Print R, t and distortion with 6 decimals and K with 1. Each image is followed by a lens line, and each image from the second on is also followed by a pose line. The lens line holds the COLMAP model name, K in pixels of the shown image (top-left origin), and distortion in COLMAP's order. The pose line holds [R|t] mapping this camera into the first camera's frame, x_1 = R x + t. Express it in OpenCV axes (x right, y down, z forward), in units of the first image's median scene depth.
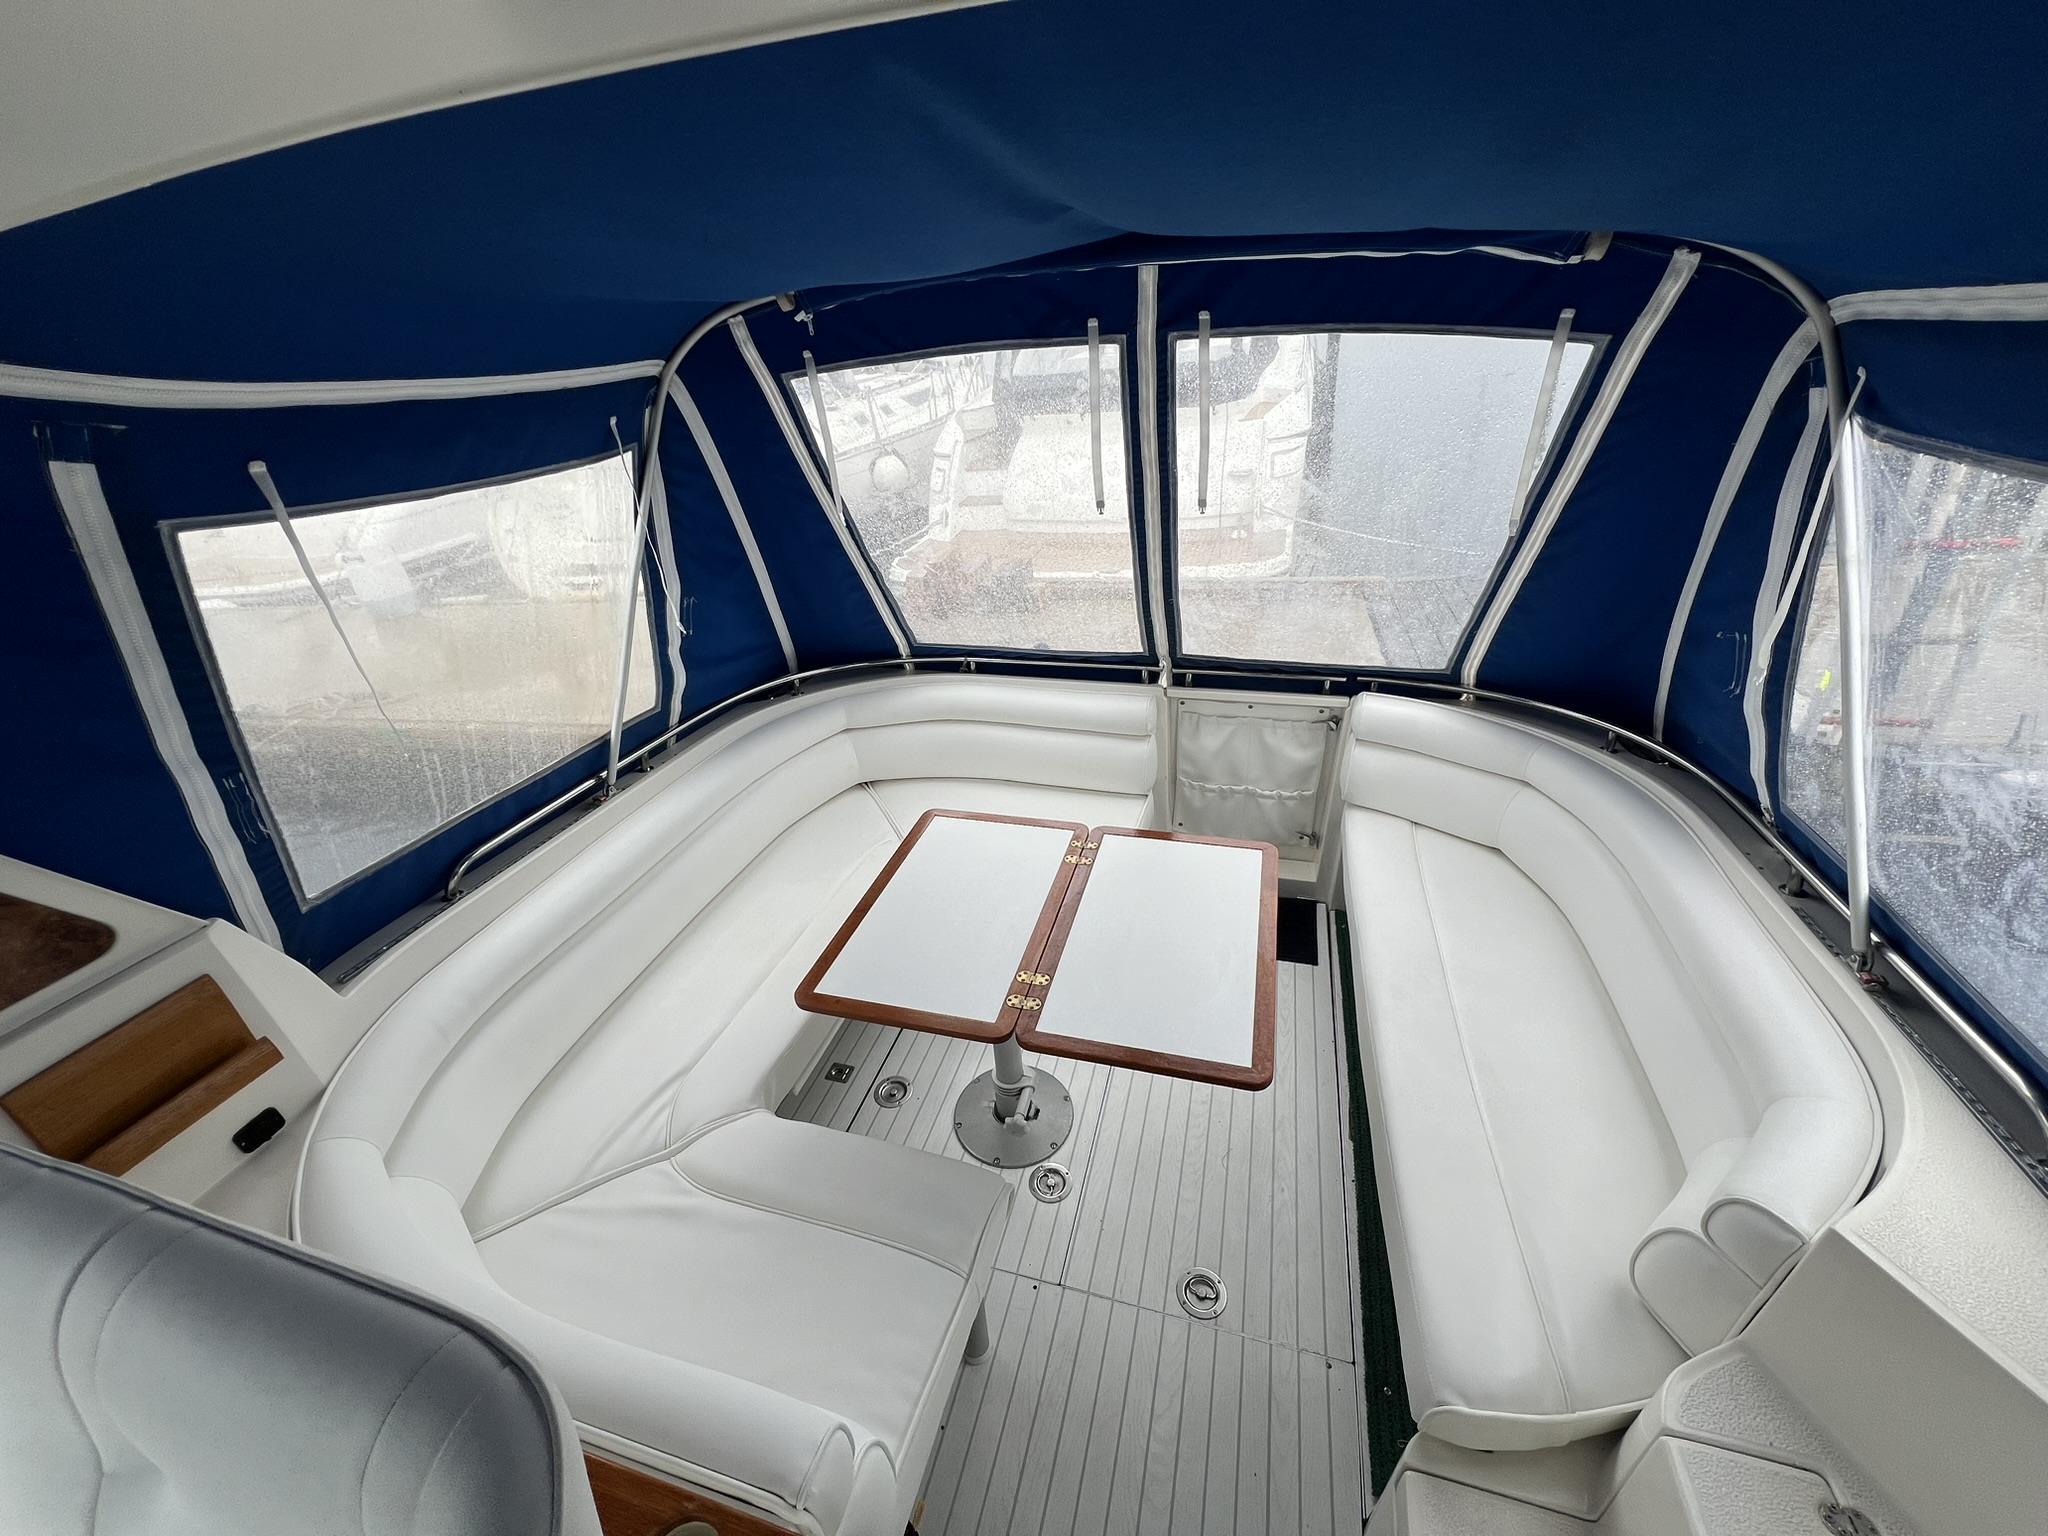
lens RADIAL K [[817.4, 0, 1013.9], [0, 817.4, 763.8], [0, 0, 1]] dist [-0.003084, -0.000177]
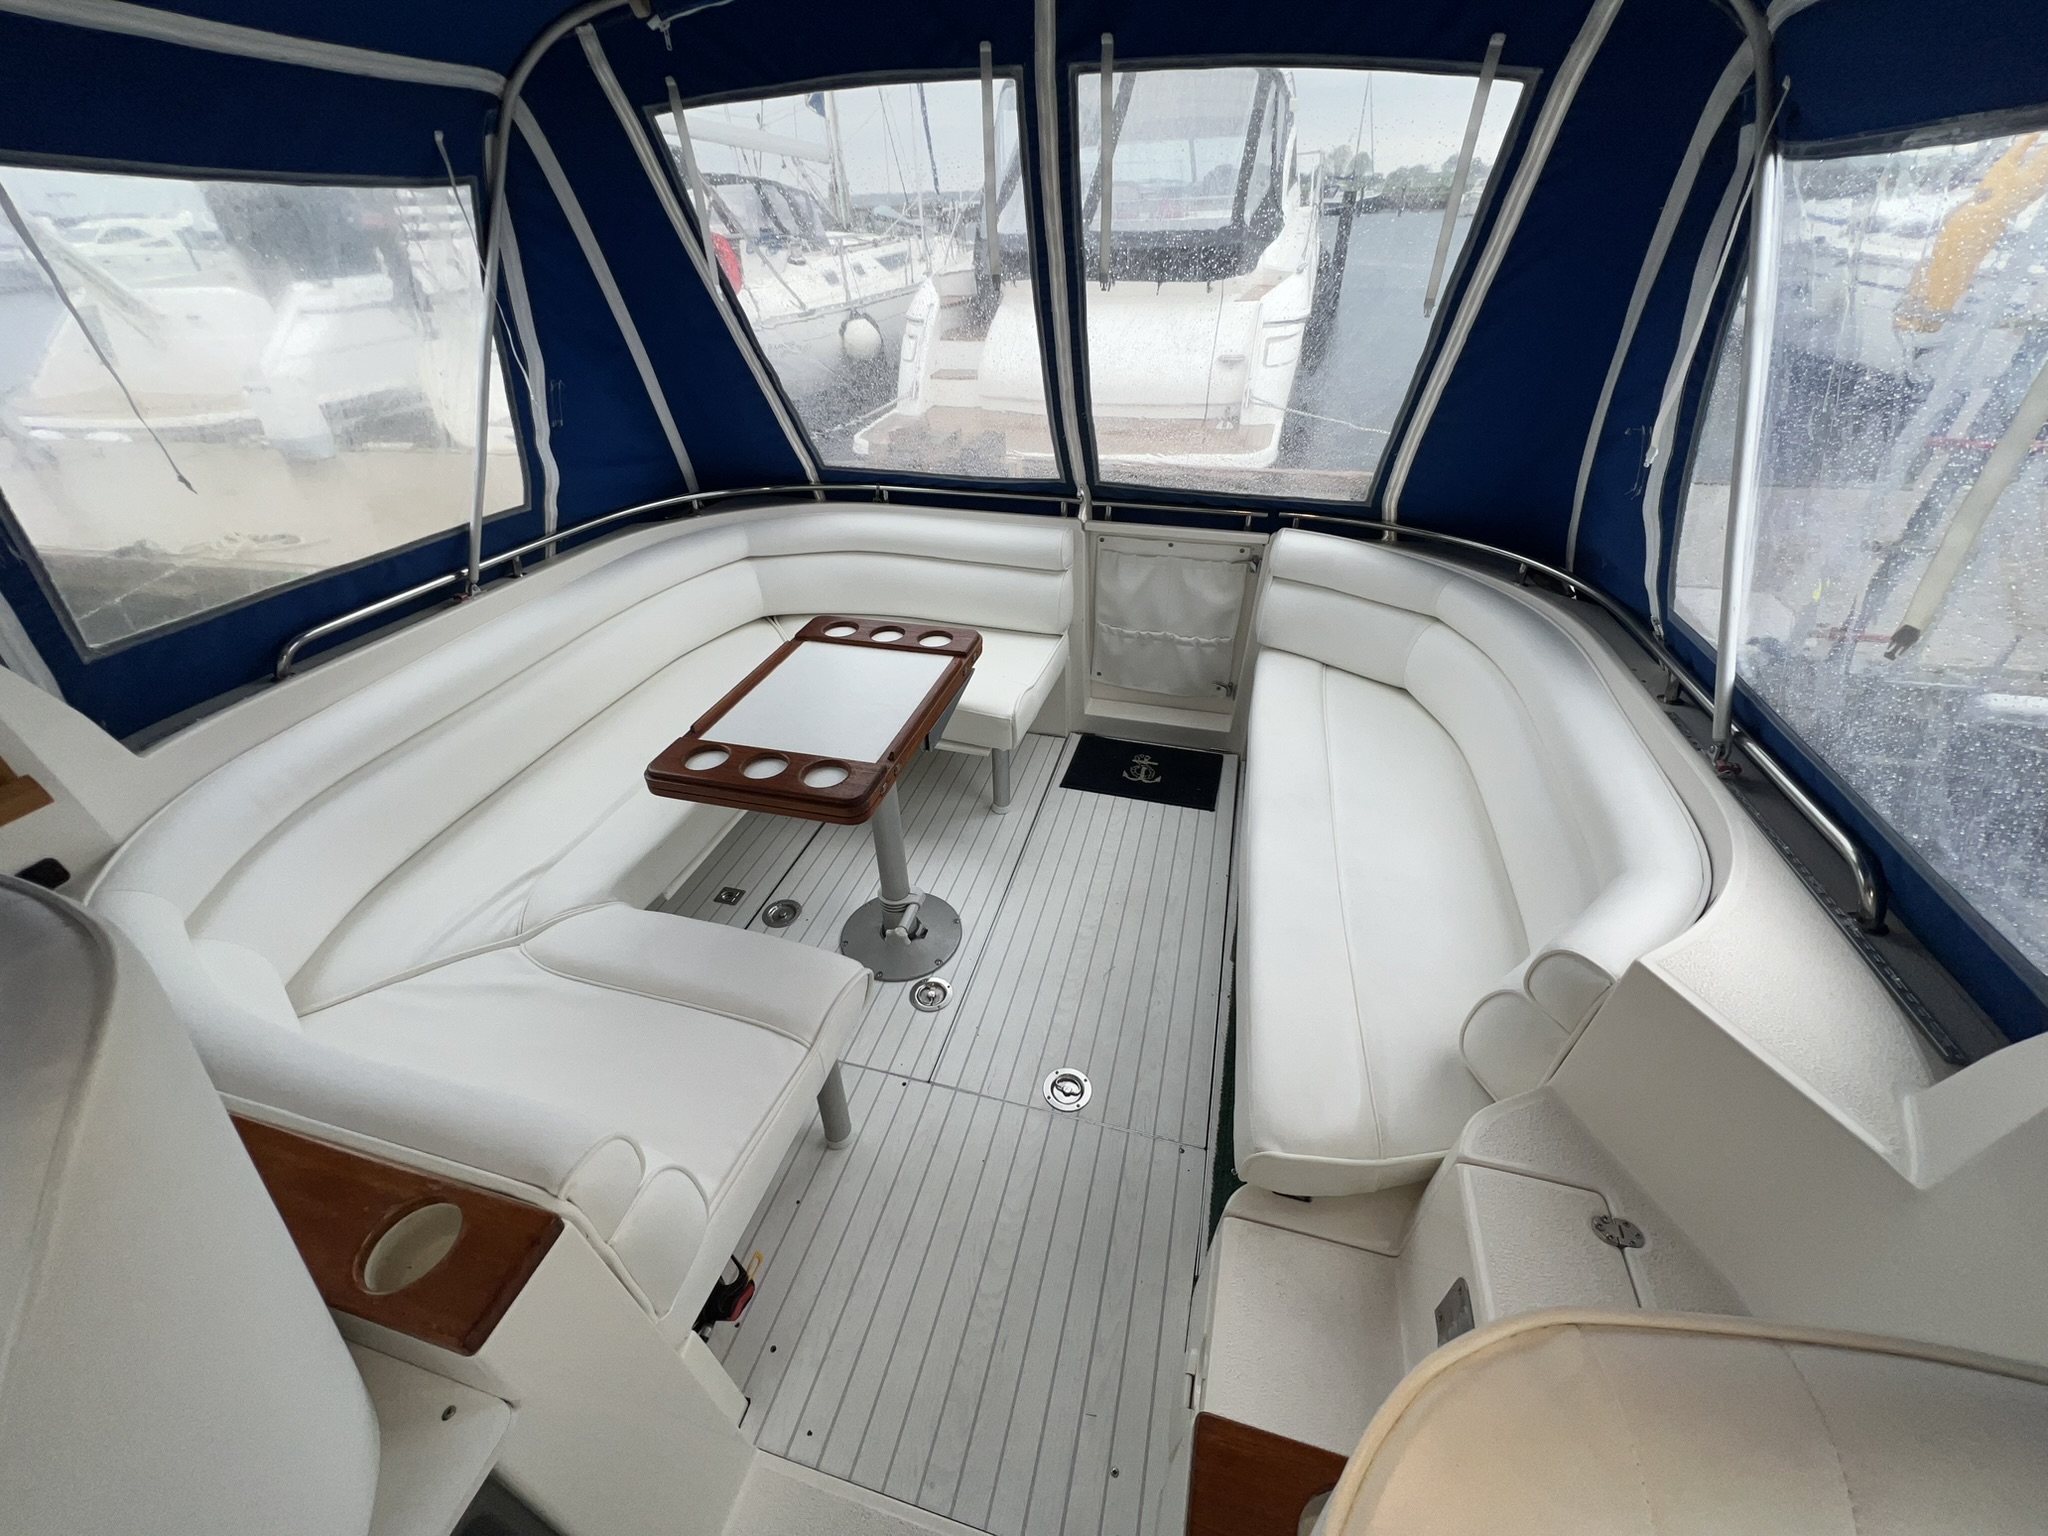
lens RADIAL K [[817.4, 0, 1013.9], [0, 817.4, 763.8], [0, 0, 1]] dist [-0.003084, -0.000177]
pose [[0.998731, 0.026344, 0.042921, 0.088495], [-0.030791, 0.993838, 0.106481, 0.113097], [-0.039851, -0.107667, 0.993388, 0.028697]]
